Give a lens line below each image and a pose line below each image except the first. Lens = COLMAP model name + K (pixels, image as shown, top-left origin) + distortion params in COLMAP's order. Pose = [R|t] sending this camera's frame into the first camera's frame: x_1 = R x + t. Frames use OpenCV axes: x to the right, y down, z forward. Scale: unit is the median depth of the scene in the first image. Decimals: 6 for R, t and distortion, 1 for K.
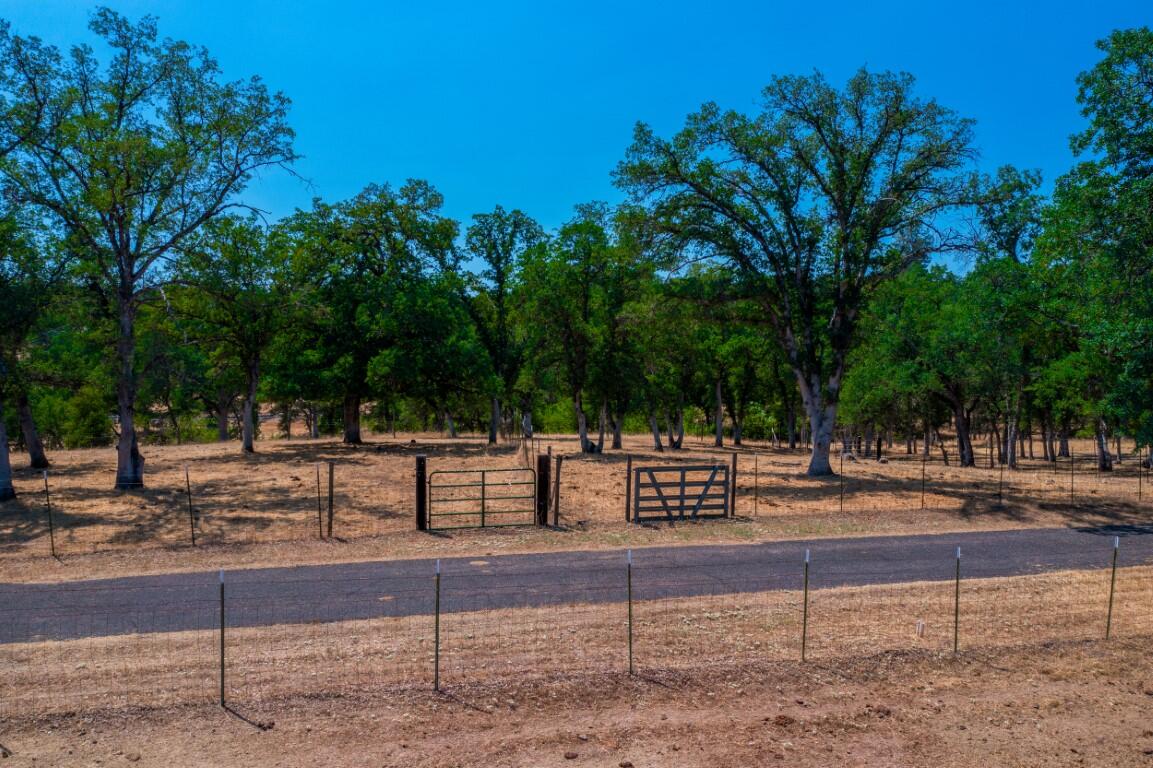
lens RADIAL K [[913.5, 0, 578.4], [0, 913.5, 381.1], [0, 0, 1]] dist [-0.032928, 0.013981]
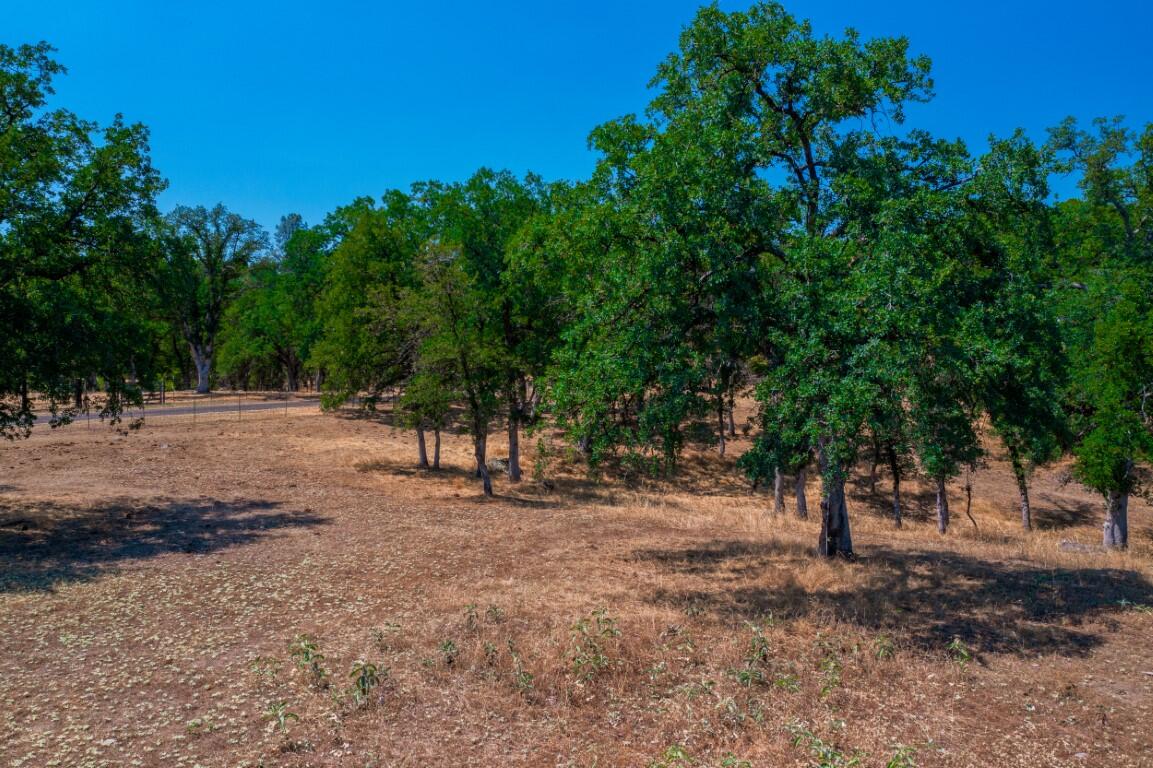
lens RADIAL K [[913.5, 0, 578.9], [0, 913.5, 377.4], [0, 0, 1]] dist [-0.032928, 0.013981]
pose [[0.799150, -0.030163, 0.600374, -0.305686], [0.017019, 0.999475, 0.027560, 0.025792], [-0.600890, -0.011806, 0.799244, -1.219786]]
